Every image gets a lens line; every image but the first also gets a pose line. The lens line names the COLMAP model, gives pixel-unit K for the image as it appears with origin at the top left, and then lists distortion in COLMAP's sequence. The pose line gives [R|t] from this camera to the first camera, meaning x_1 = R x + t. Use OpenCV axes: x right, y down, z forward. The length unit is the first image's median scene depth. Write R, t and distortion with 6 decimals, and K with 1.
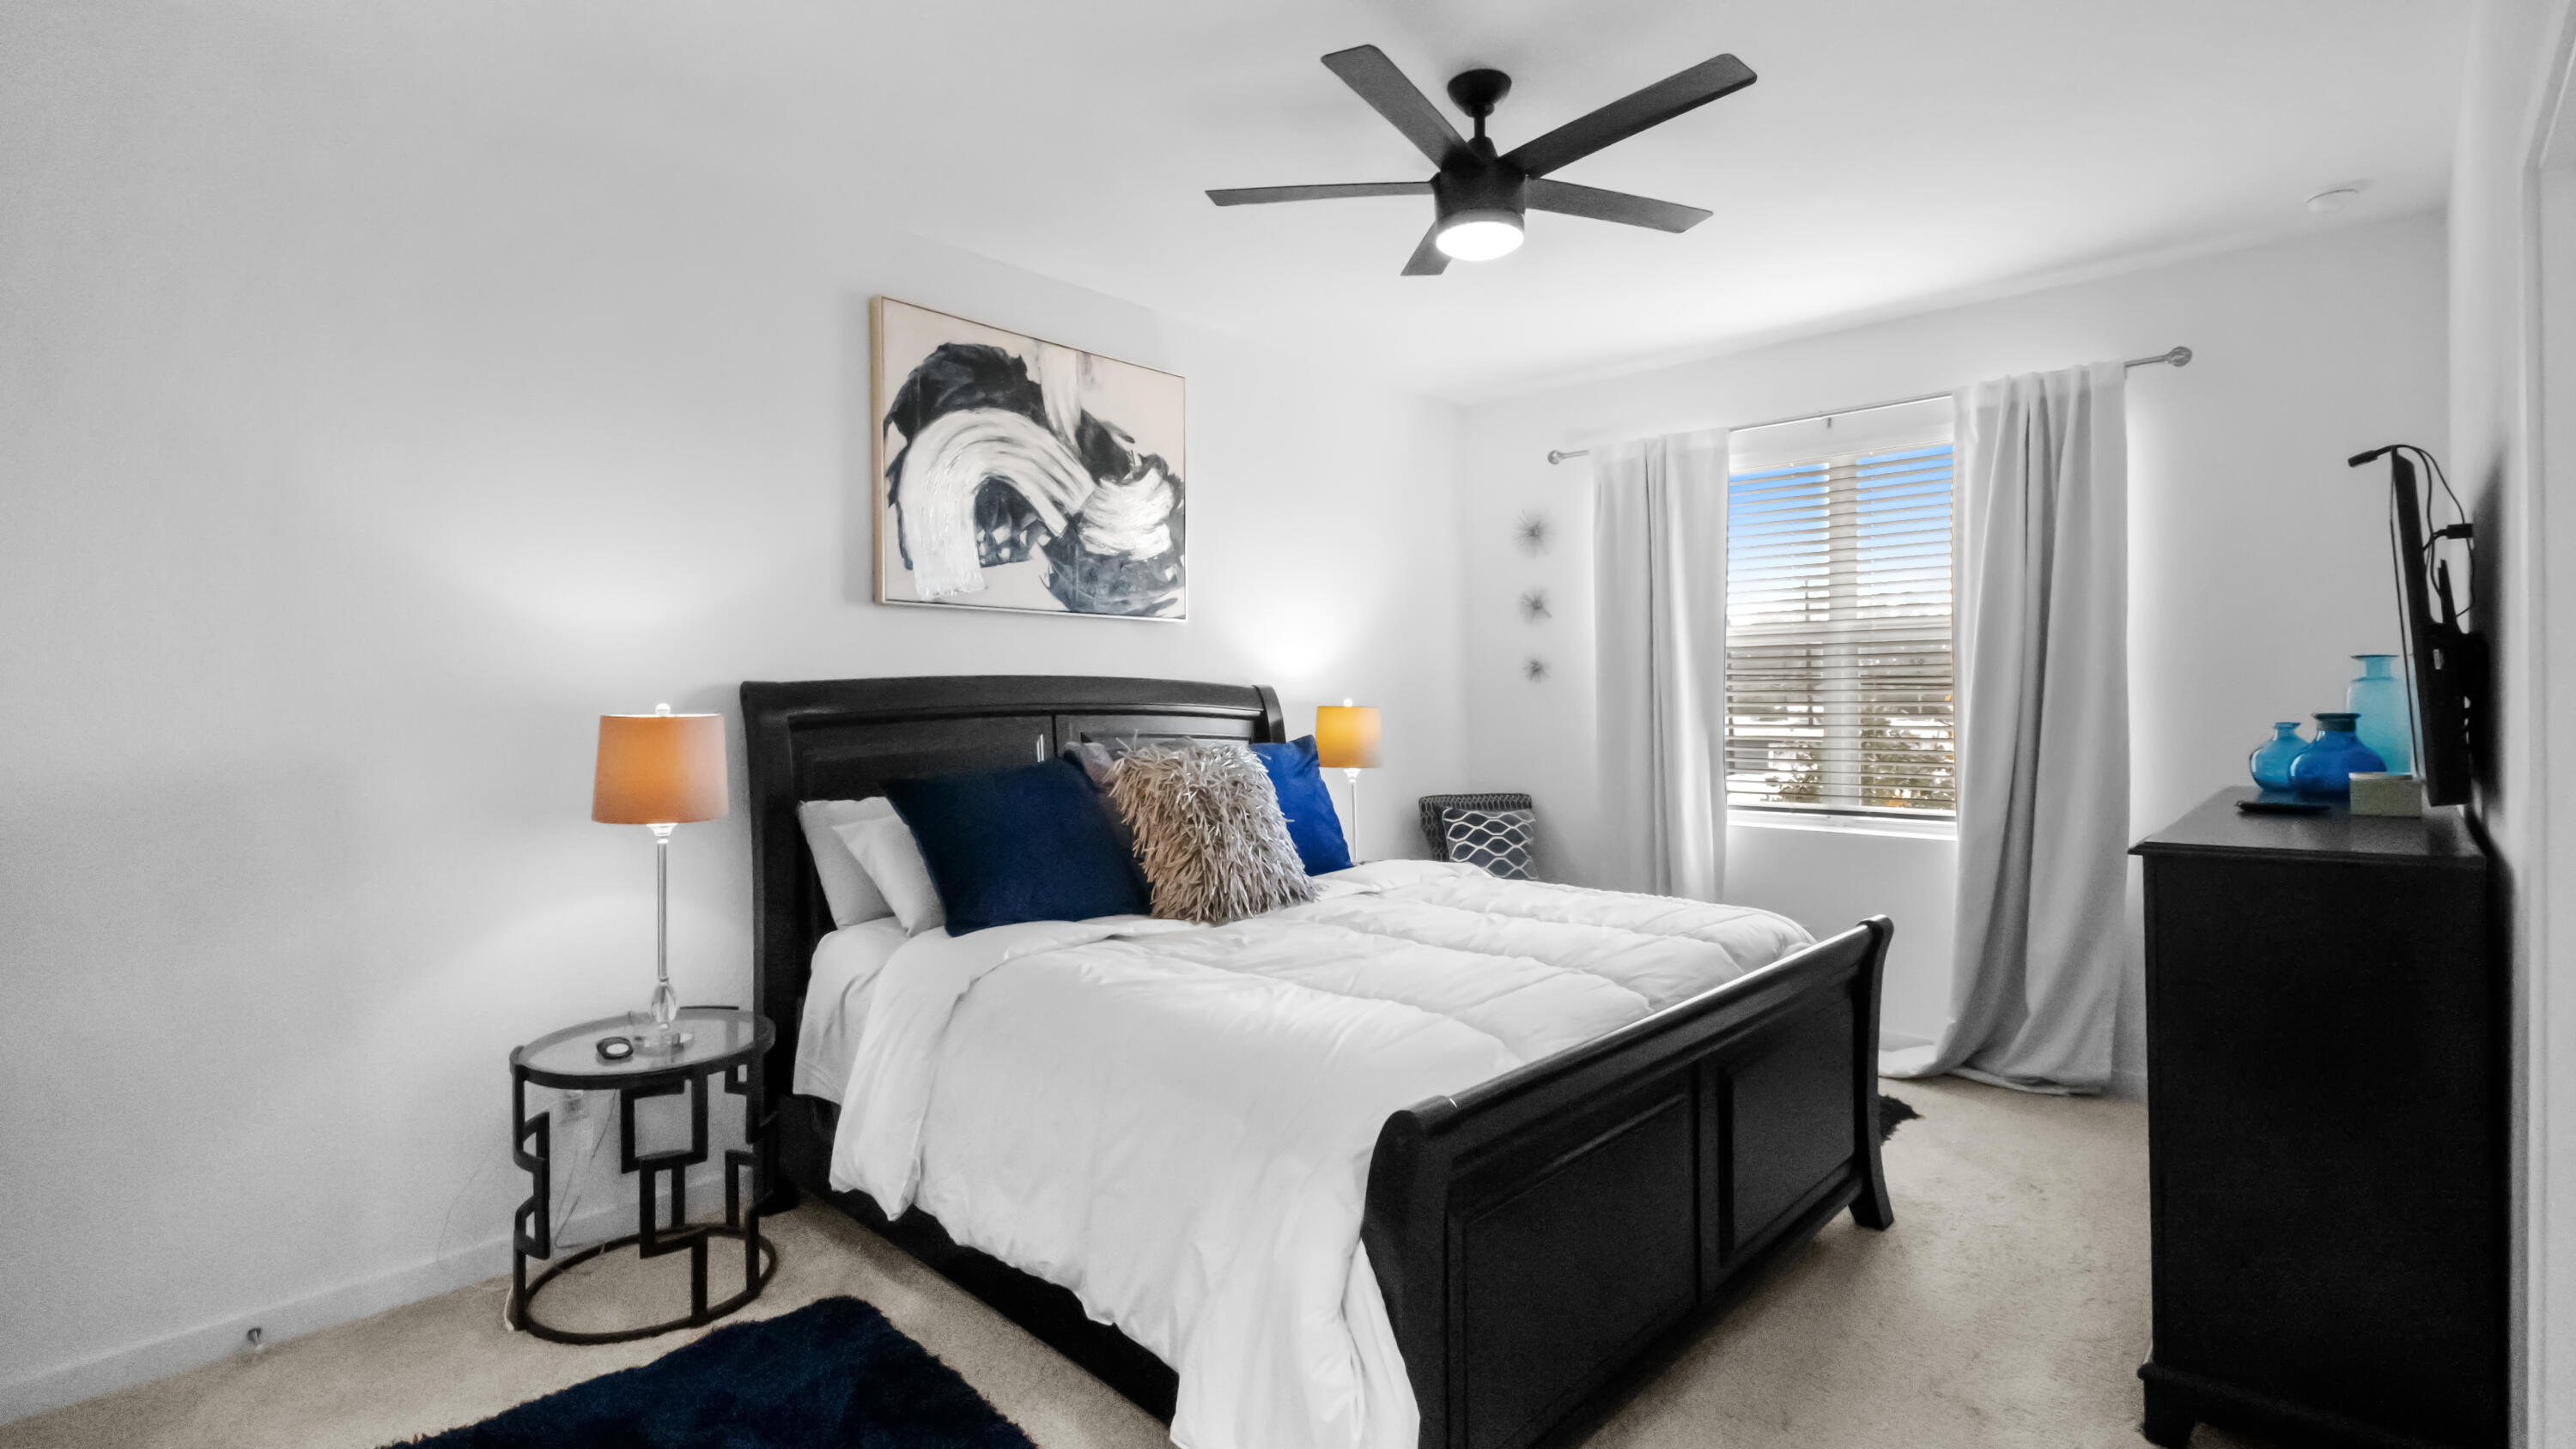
lens RADIAL K [[1201.5, 0, 1288.8], [0, 1201.5, 675.9], [0, 0, 1]] dist [0.006352, -0.007991]
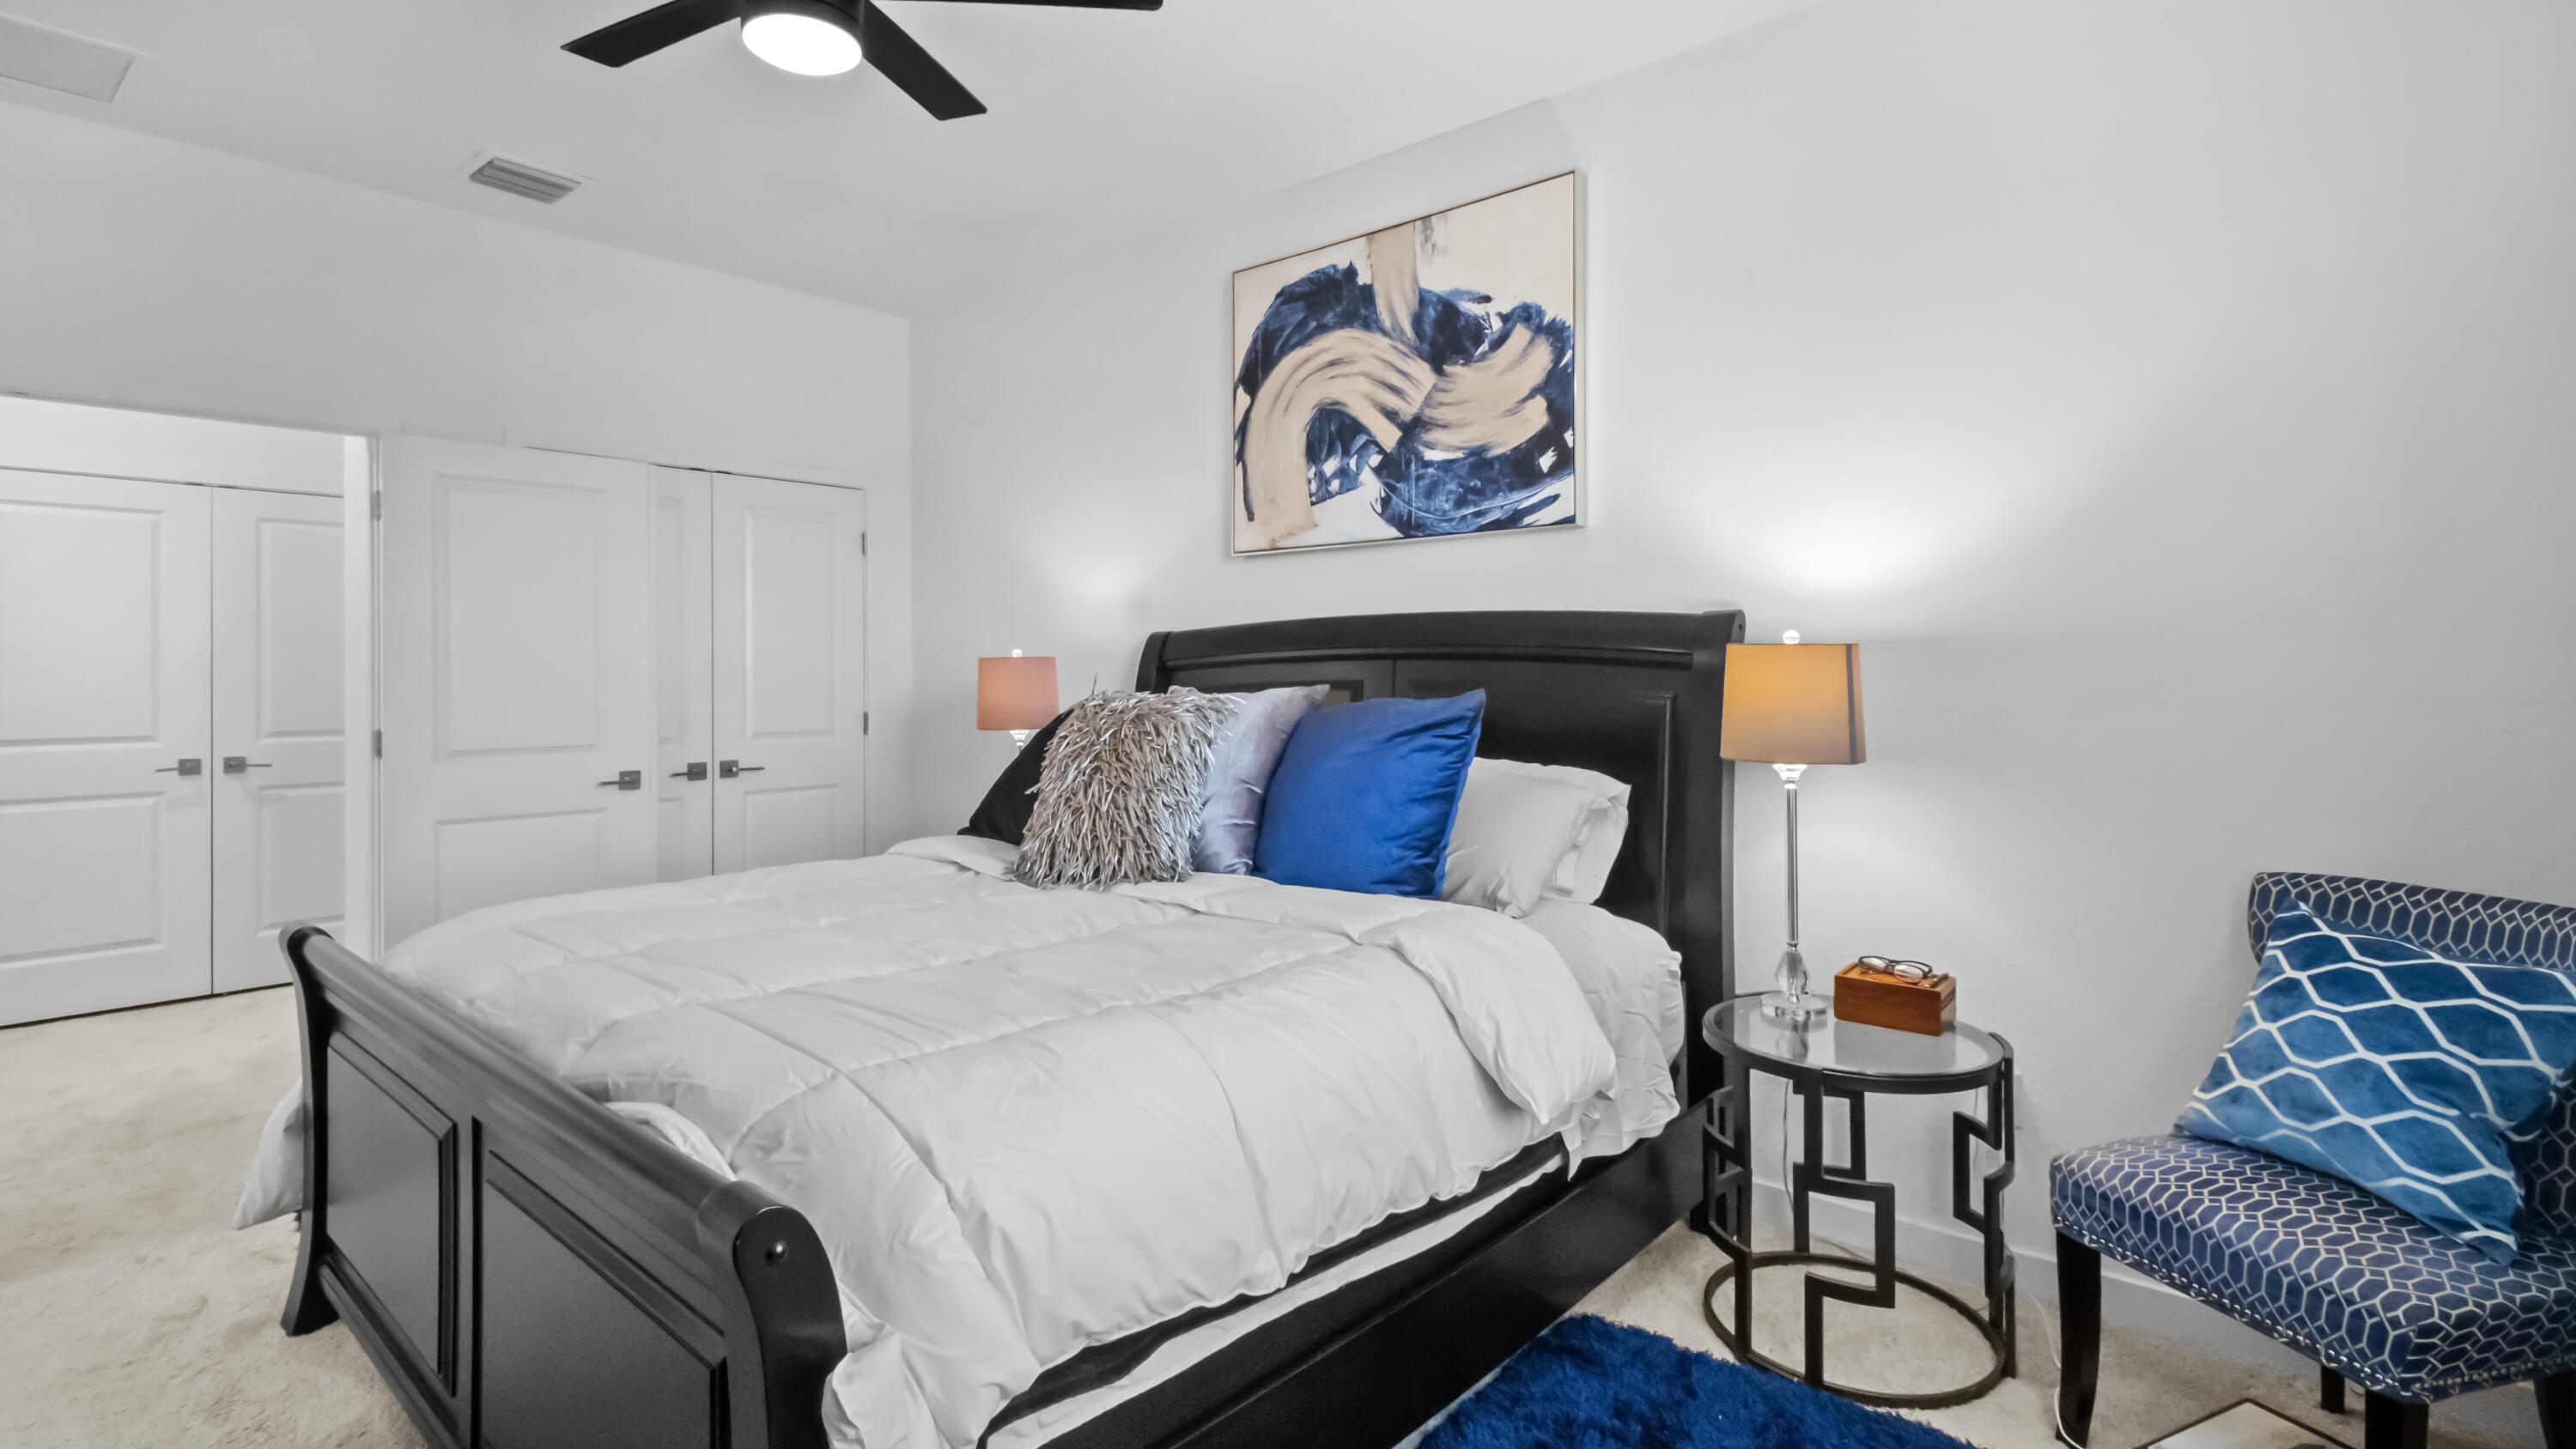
lens RADIAL K [[1201.5, 0, 1288.8], [0, 1201.5, 675.9], [0, 0, 1]] dist [0.006352, -0.007991]
pose [[0.054270, -0.003453, -0.998520, 0.663034], [0.020619, 0.999785, -0.002337, 0.044669], [0.998313, -0.020461, 0.054329, 0.880459]]
